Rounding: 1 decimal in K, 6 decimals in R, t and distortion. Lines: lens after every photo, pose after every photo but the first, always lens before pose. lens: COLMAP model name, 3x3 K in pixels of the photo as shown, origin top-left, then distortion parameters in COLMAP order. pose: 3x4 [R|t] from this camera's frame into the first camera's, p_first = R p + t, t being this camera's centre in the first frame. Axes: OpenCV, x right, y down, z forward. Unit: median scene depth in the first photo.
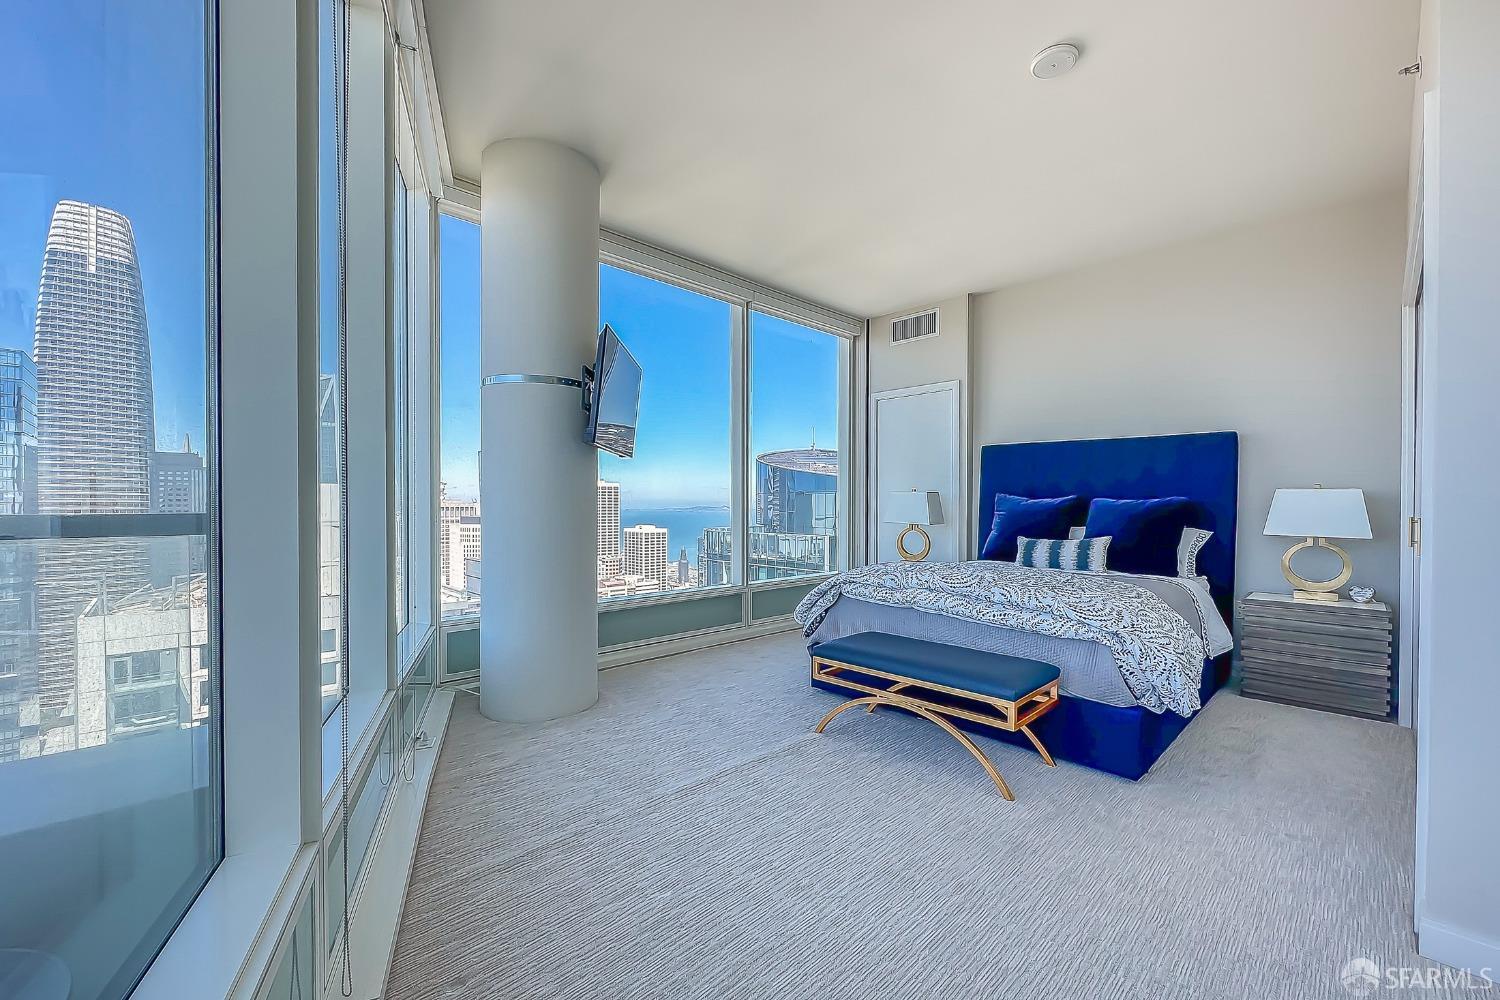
lens RADIAL K [[605.5, 0, 739.4], [0, 605.5, 508.5], [0, 0, 1]] dist [-0.003937, 0.000599]
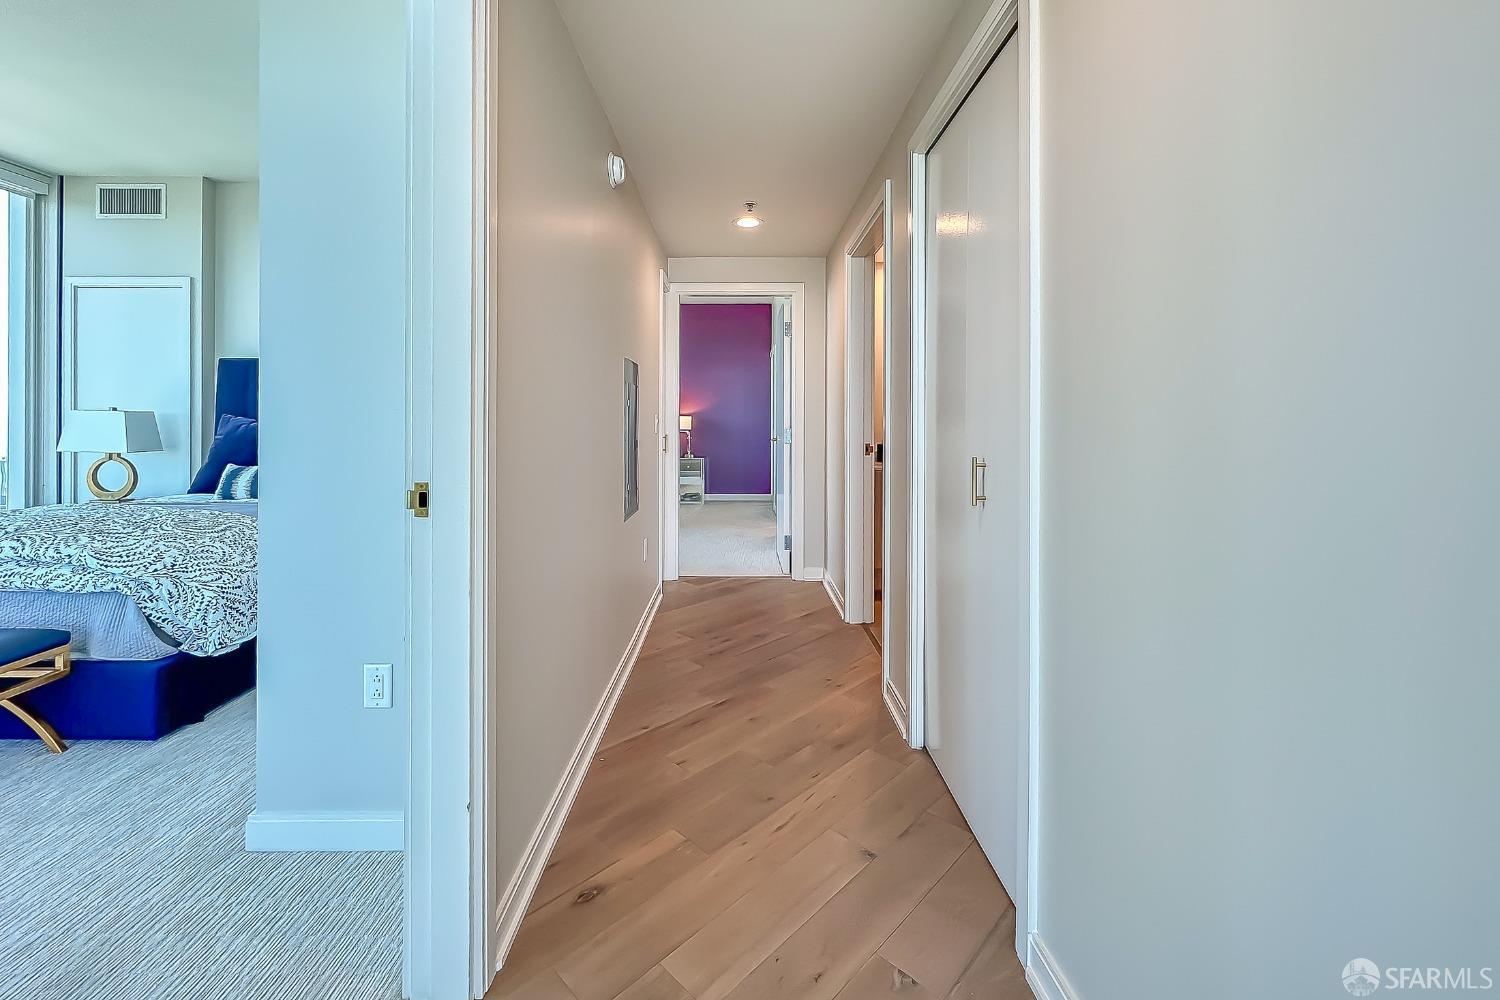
lens RADIAL K [[605.5, 0, 749.4], [0, 605.5, 422.6], [0, 0, 1]] dist [-0.003937, 0.000599]
pose [[0.687227, -0.000303, 0.726443, 0.449169], [0.004497, 0.999983, -0.003836, -0.010959], [-0.726429, 0.005903, 0.687216, -0.191608]]
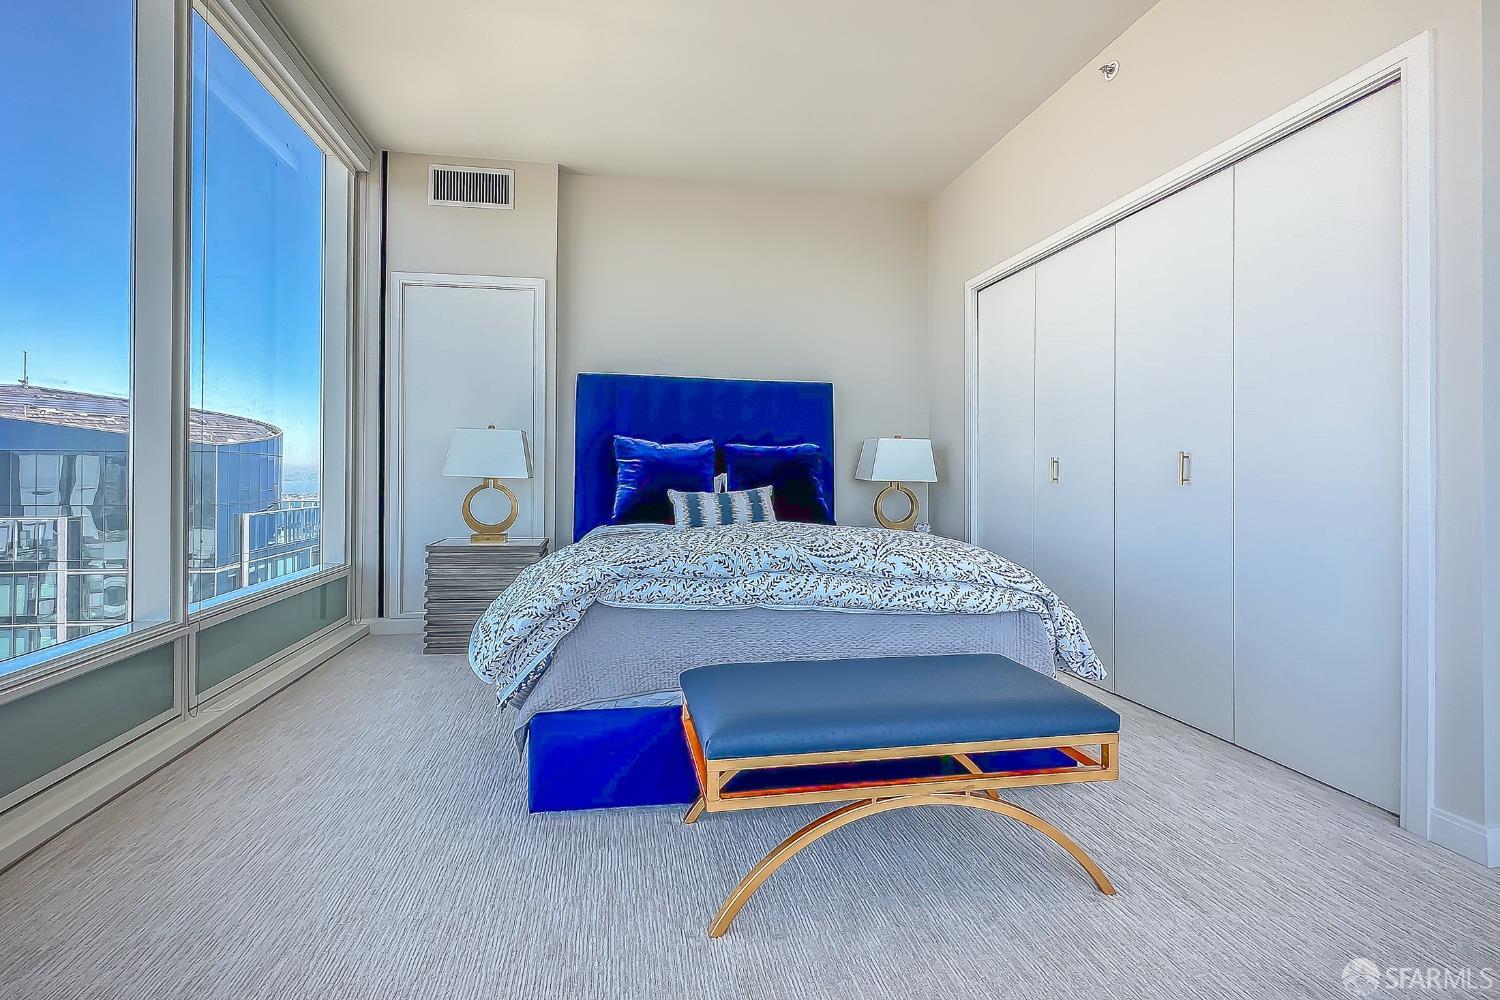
lens RADIAL K [[605.5, 0, 676.3], [0, 605.5, 479.8], [0, 0, 1]] dist [-0.003937, 0.000599]
pose [[0.569468, -0.003101, 0.822008, -0.223187], [0.001839, 0.999995, 0.002499, 0.040265], [-0.822011, 0.000089, 0.569471, 0.713710]]
